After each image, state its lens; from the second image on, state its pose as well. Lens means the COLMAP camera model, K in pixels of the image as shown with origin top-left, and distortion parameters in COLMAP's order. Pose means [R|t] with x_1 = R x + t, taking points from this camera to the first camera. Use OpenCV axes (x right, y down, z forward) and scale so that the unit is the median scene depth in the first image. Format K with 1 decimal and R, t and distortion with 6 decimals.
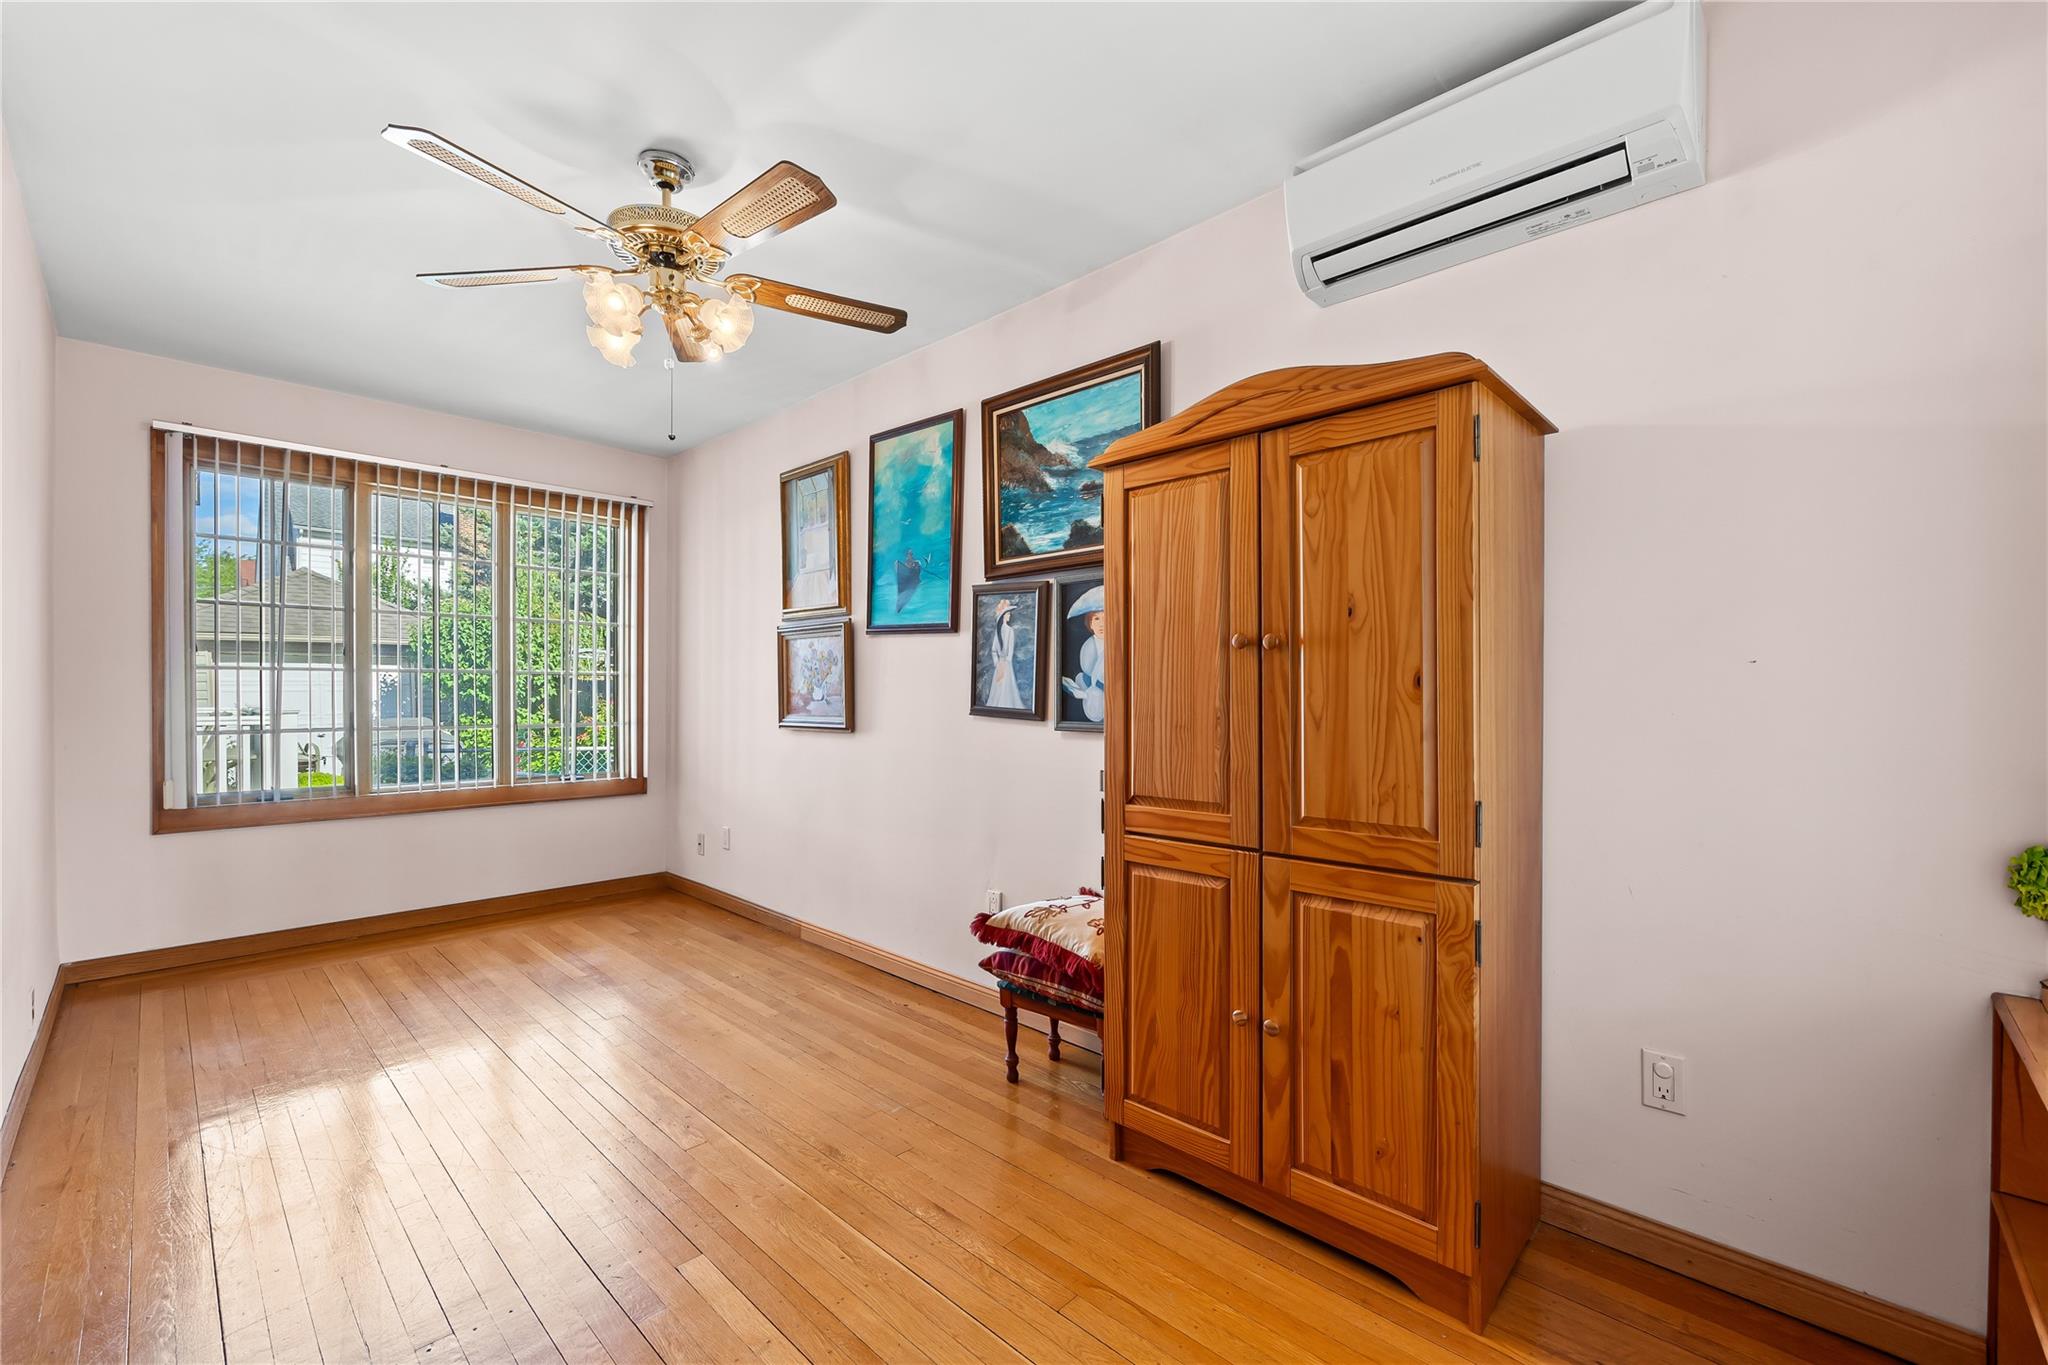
lens RADIAL K [[832.6, 0, 1017.5], [0, 832.6, 690.8], [0, 0, 1]] dist [-0.002439, 0.000100]
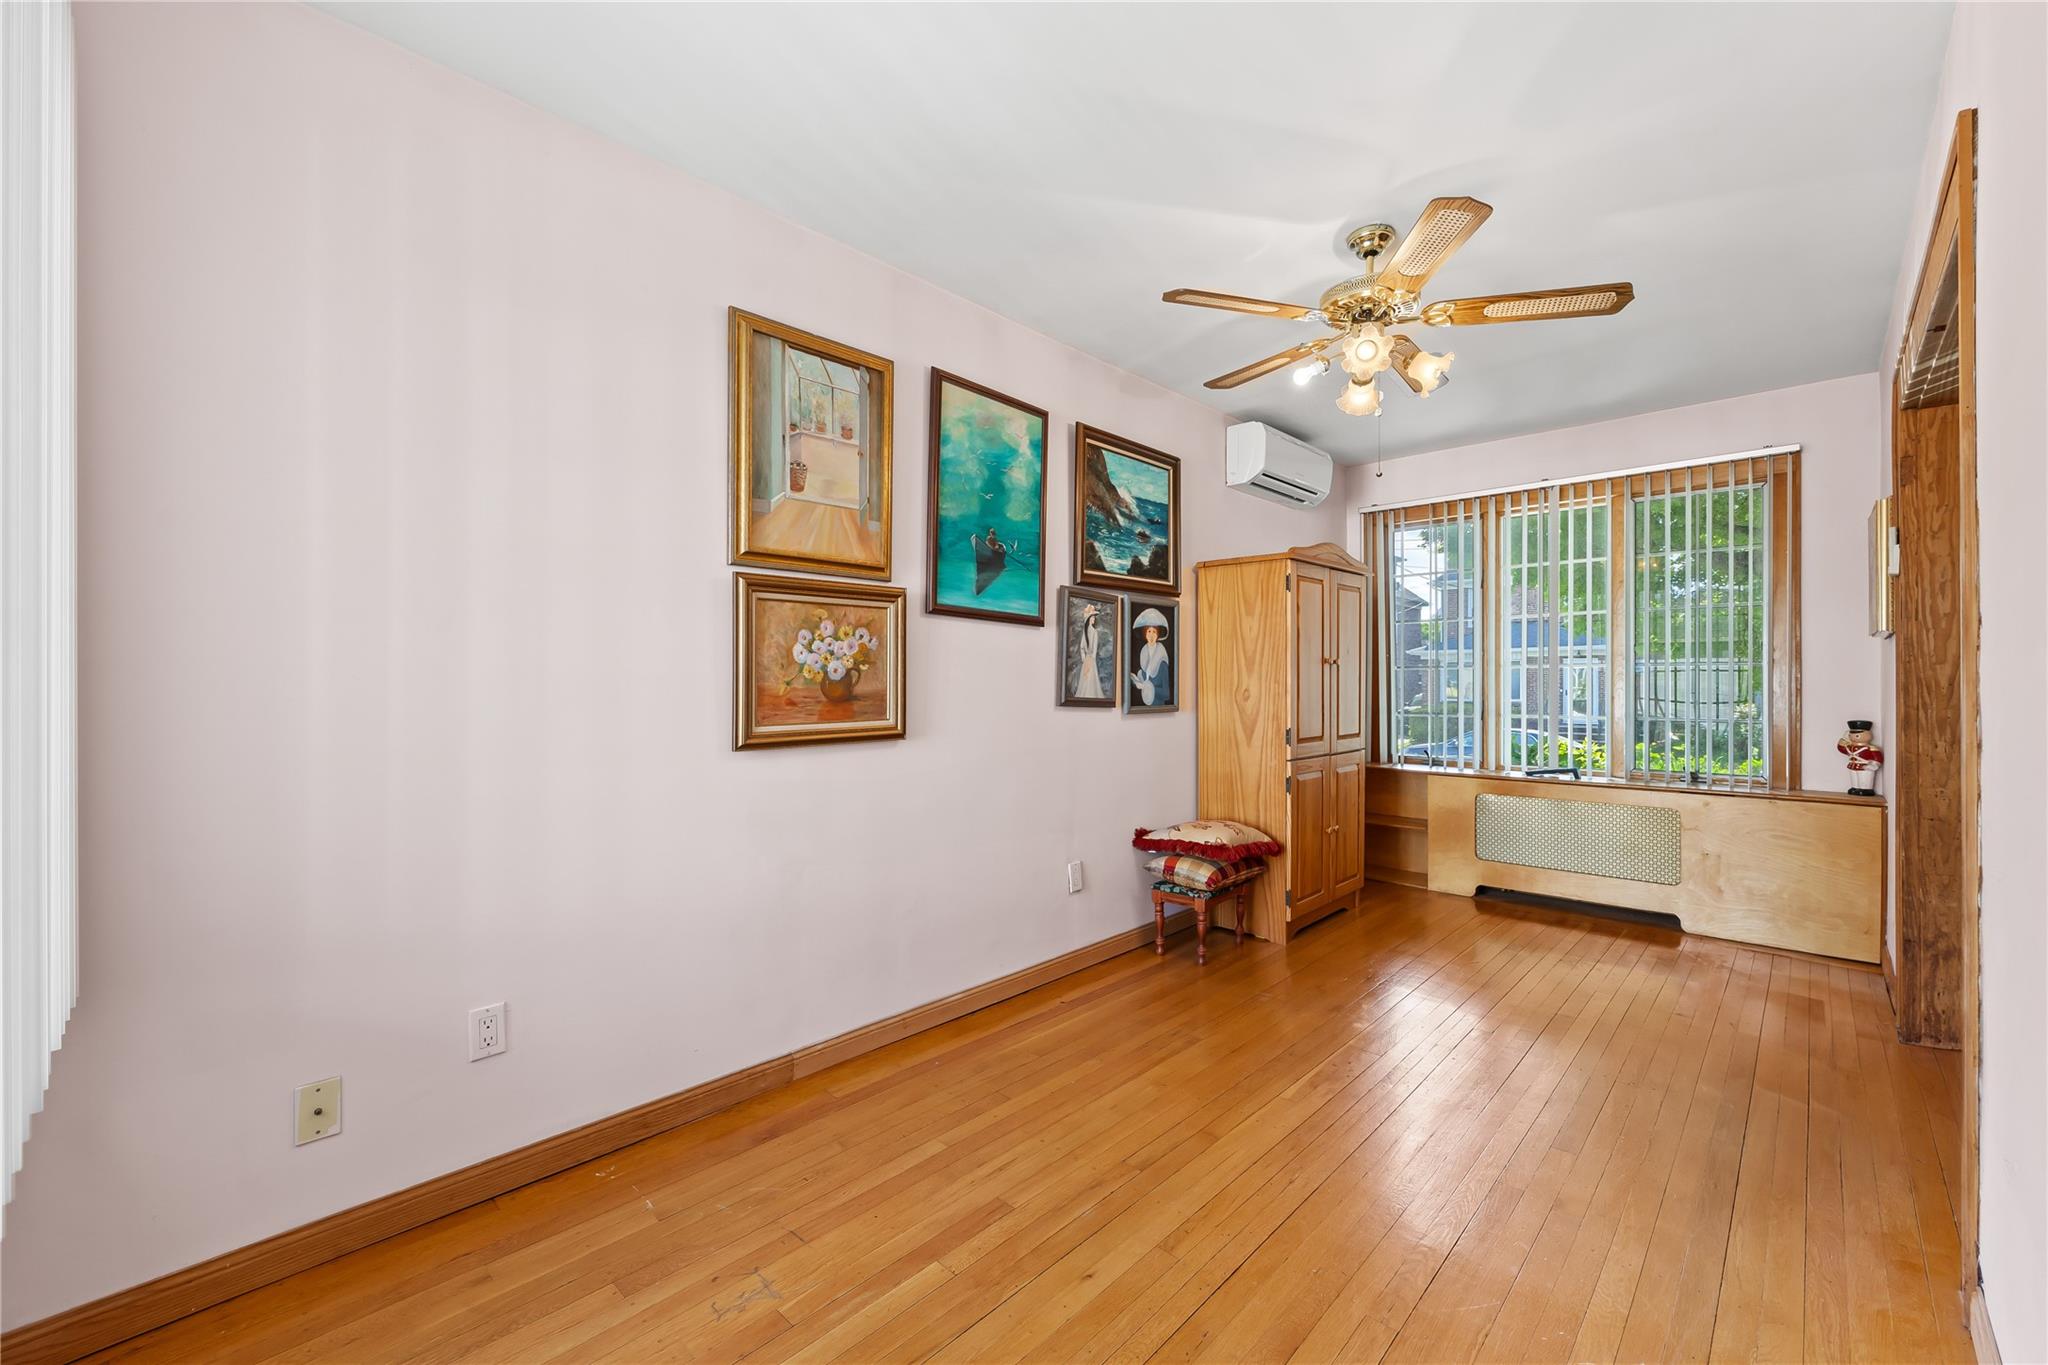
lens RADIAL K [[832.6, 0, 1017.2], [0, 832.6, 679.2], [0, 0, 1]] dist [-0.002439, 0.000100]
pose [[0.002106, 0.000617, 0.999998, -1.176496], [0.001289, 0.999999, -0.000620, -0.005334], [-0.999997, 0.001291, 0.002105, 1.102660]]
